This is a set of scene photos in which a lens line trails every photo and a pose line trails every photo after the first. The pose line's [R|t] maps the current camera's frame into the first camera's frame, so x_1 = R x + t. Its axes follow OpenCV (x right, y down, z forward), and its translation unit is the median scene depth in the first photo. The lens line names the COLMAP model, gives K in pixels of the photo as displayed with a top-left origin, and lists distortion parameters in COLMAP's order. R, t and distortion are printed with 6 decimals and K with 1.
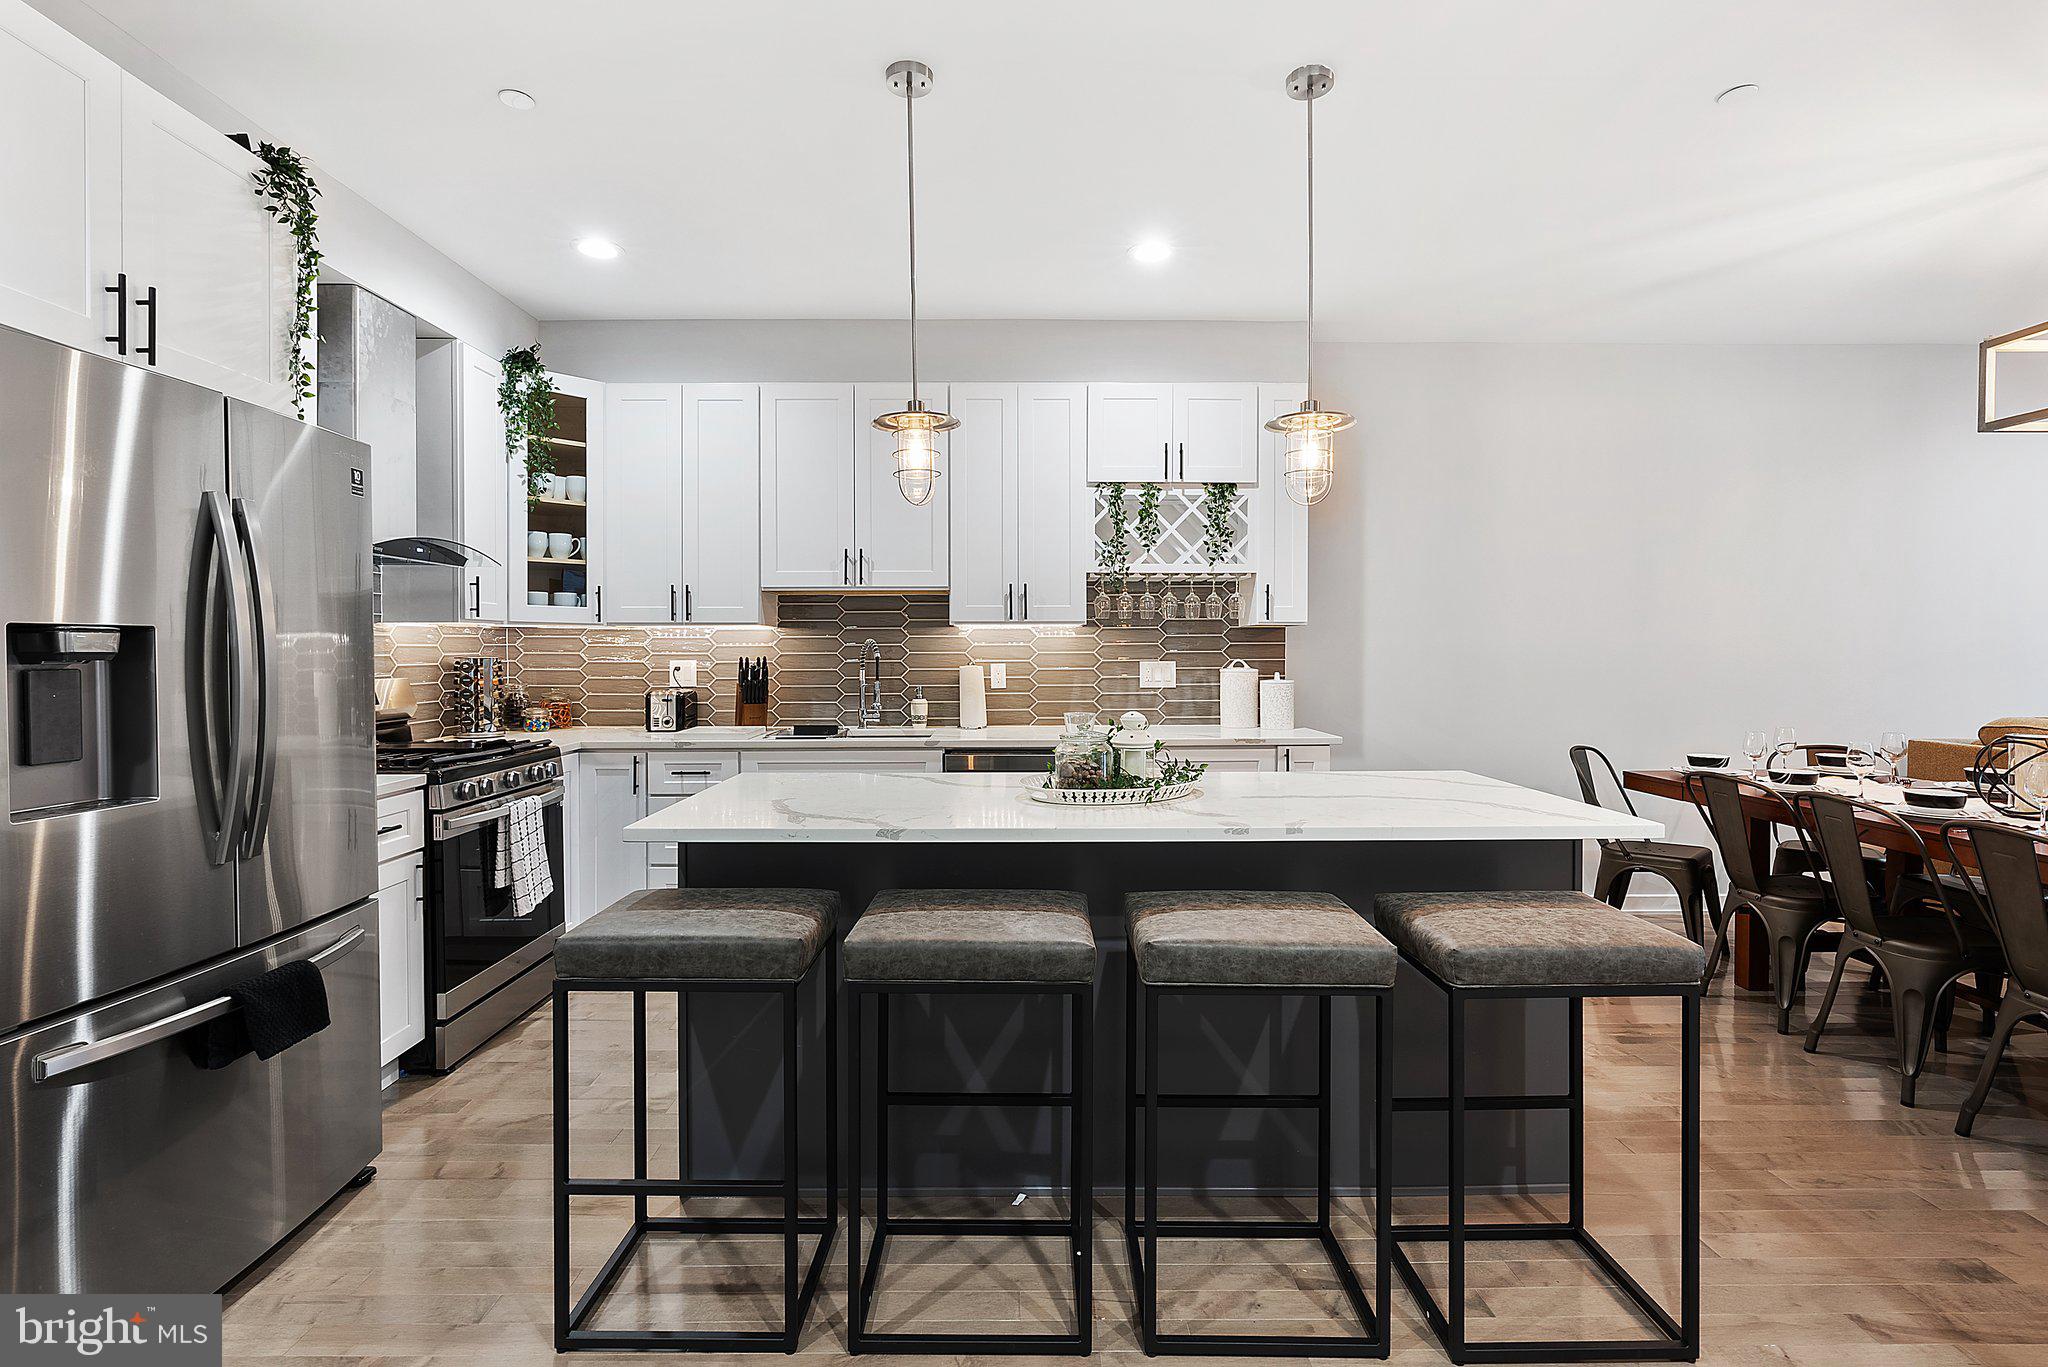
lens RADIAL K [[954.4, 0, 993.4], [0, 954.4, 657.3], [0, 0, 1]] dist [-0.005055, 0.000128]
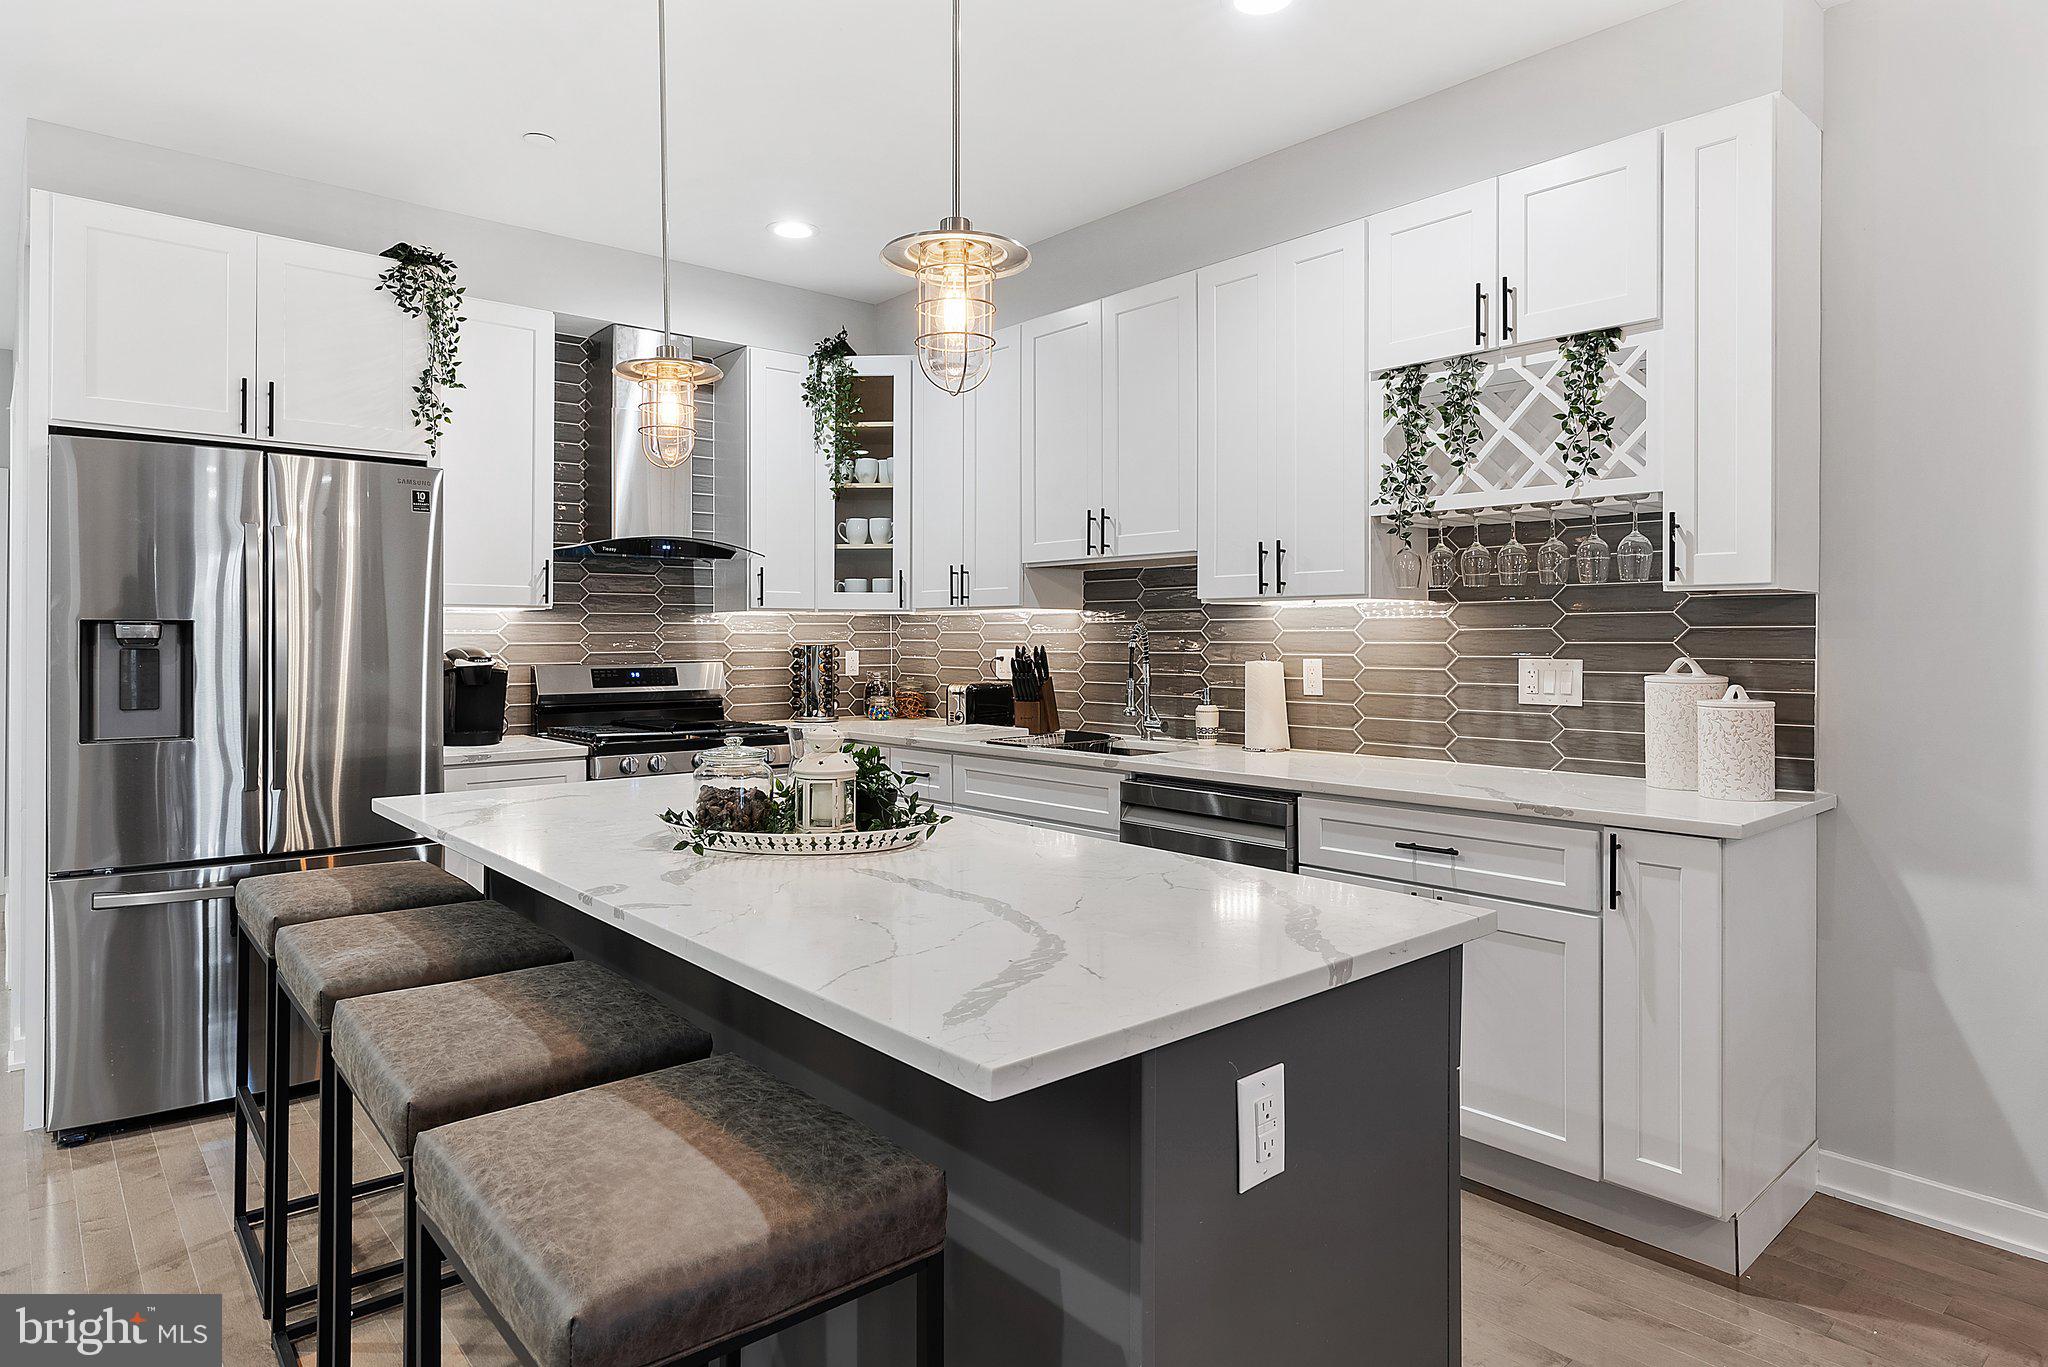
lens RADIAL K [[1146.0, 0, 994.5], [0, 1146.0, 638.4], [0, 0, 1]] dist [-0.004119, -0.000468]
pose [[0.655756, 0.003274, -0.754966, 0.509140], [-0.008184, 0.999963, -0.002773, -0.004096], [0.754929, 0.007997, 0.655758, 0.319651]]
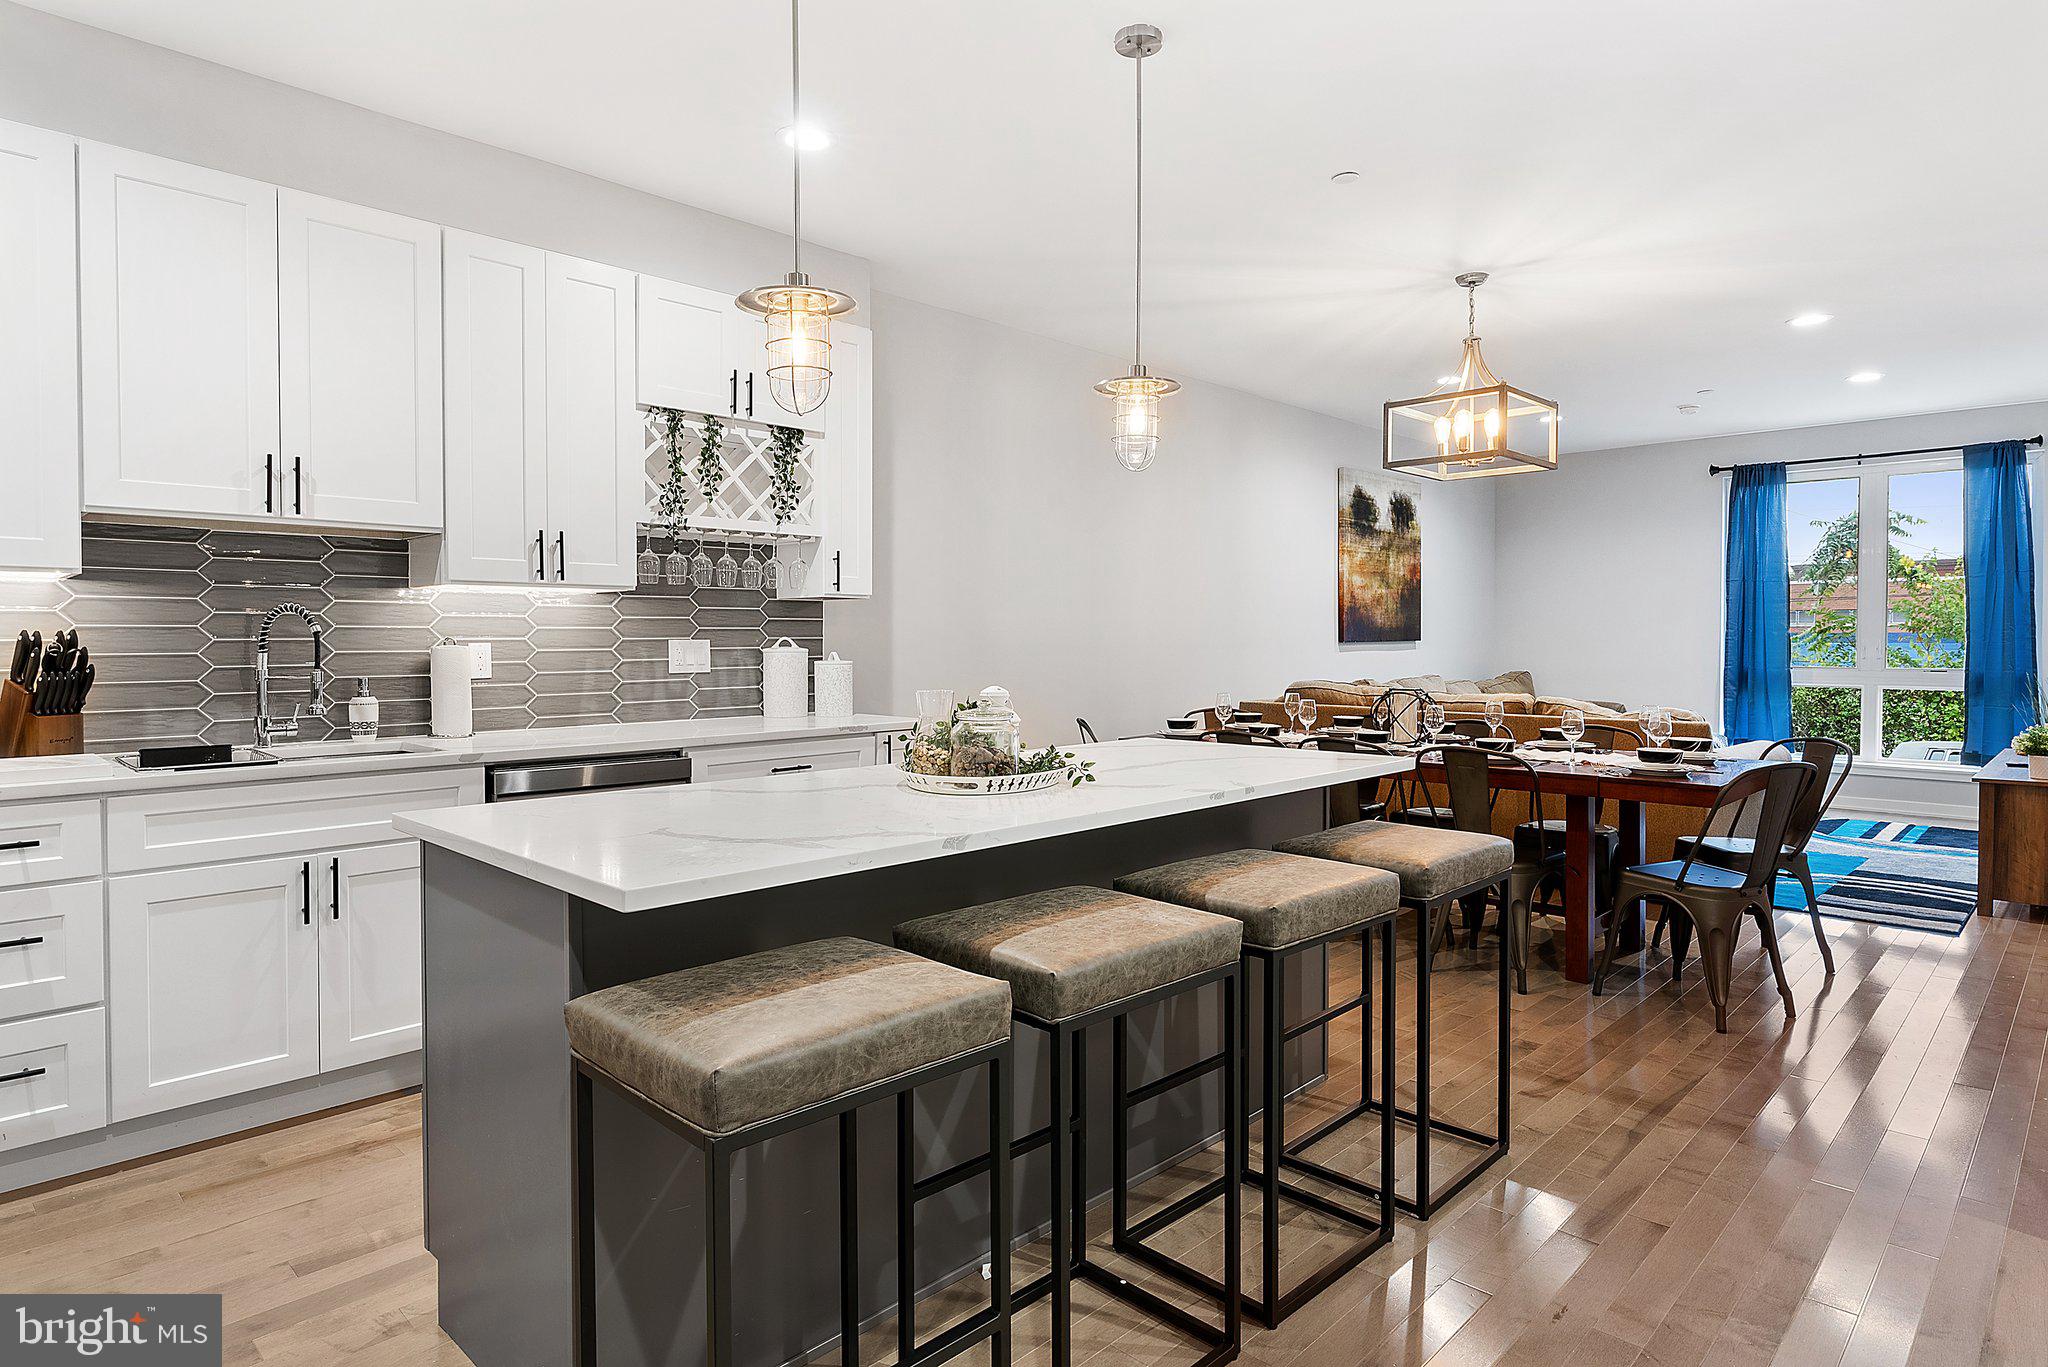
lens RADIAL K [[1135.1, 0, 1025.6], [0, 1135.1, 658.1], [0, 0, 1]] dist [-0.004233, -0.000710]
pose [[0.699218, -0.010622, 0.714830, -0.334525], [0.005055, 0.999938, 0.009915, 0.012306], [-0.714891, -0.003319, 0.699228, 0.146901]]
